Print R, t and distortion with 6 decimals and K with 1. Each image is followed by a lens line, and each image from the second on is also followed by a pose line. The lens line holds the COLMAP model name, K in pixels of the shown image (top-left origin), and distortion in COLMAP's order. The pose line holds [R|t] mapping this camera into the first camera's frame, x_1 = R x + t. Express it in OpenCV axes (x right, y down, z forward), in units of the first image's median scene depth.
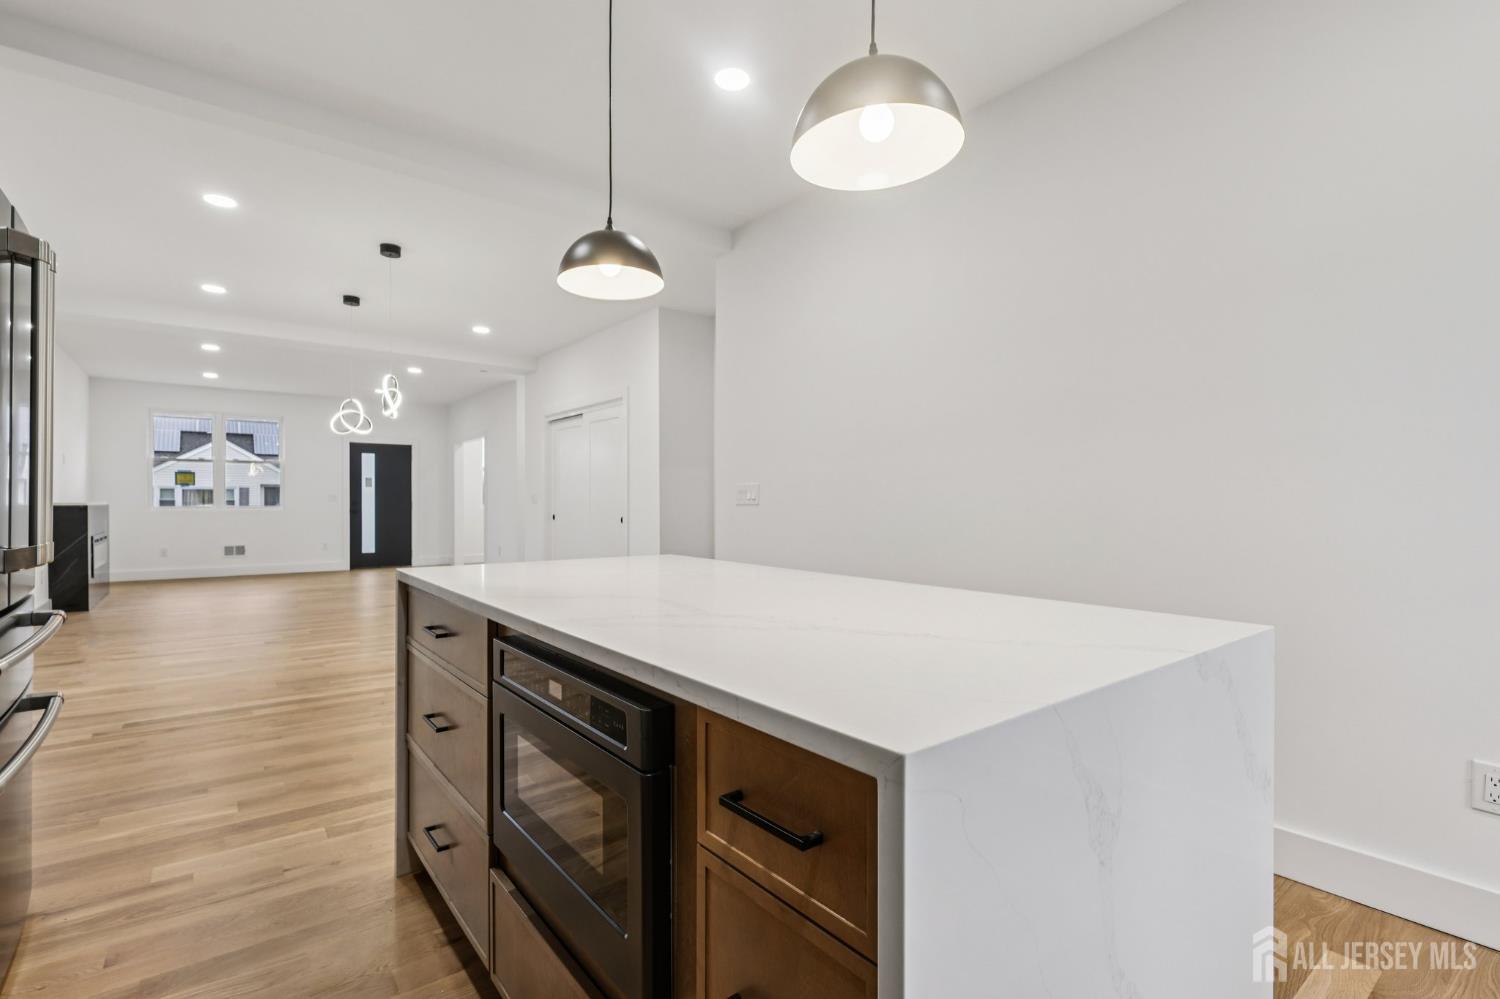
lens RADIAL K [[694.1, 0, 754.7], [0, 694.1, 495.4], [0, 0, 1]] dist [-0.006482, 0.003062]
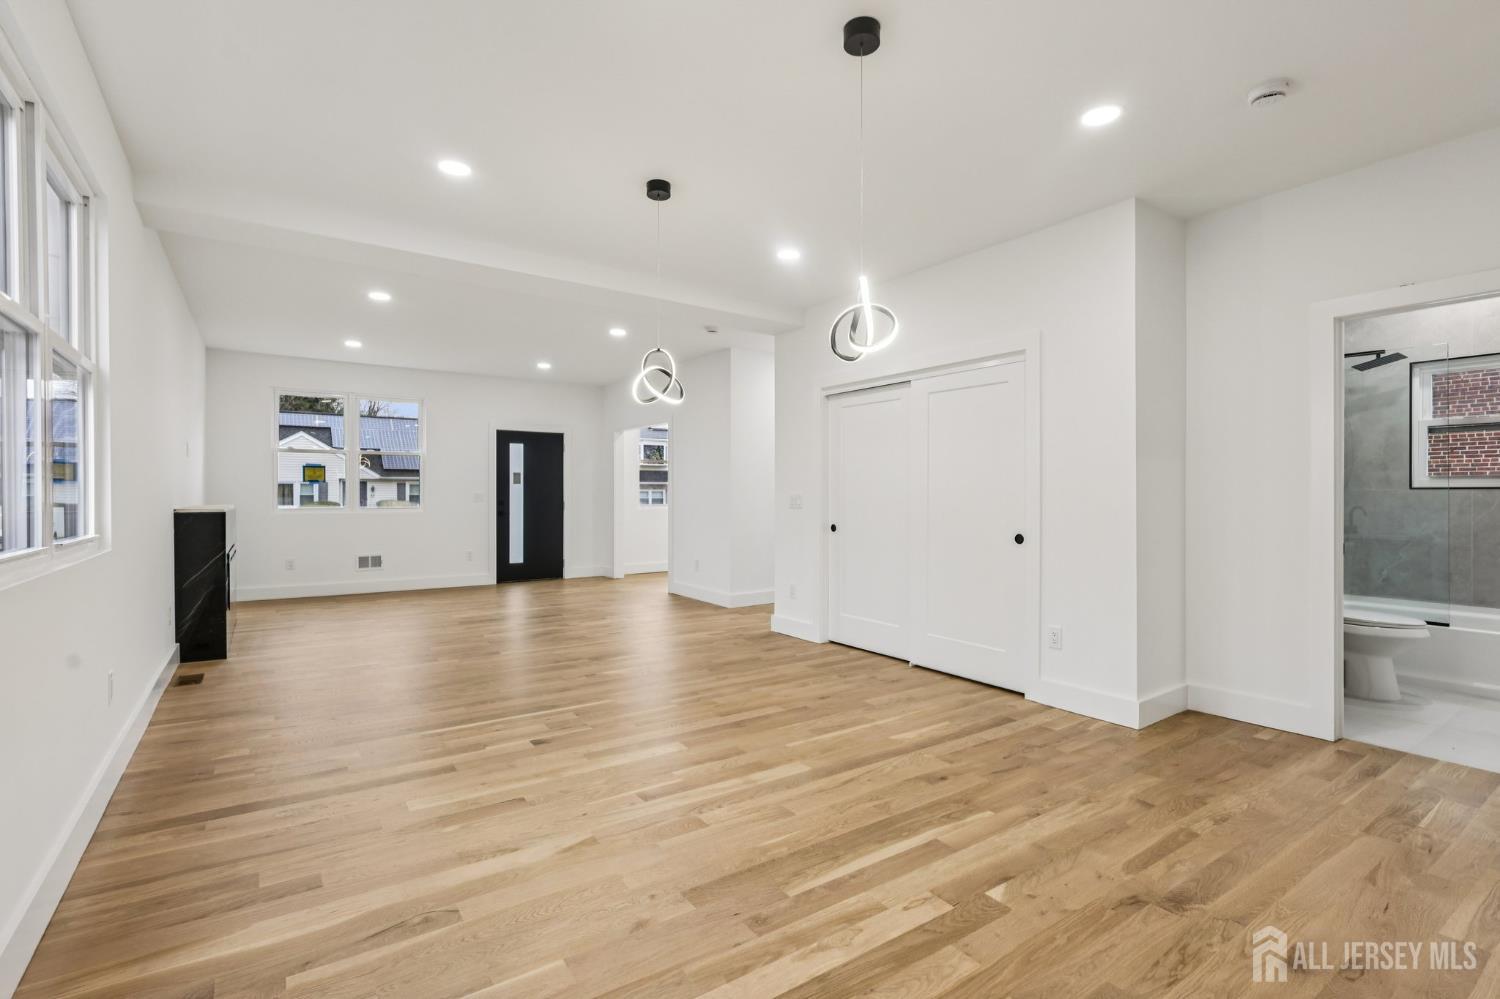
lens RADIAL K [[694.1, 0, 753.5], [0, 694.1, 493.1], [0, 0, 1]] dist [-0.006482, 0.003062]
pose [[0.998082, 0.001534, -0.061893, -0.227526], [-0.001076, 0.999972, 0.007438, -0.007623], [0.061903, -0.007357, 0.998055, 0.193006]]
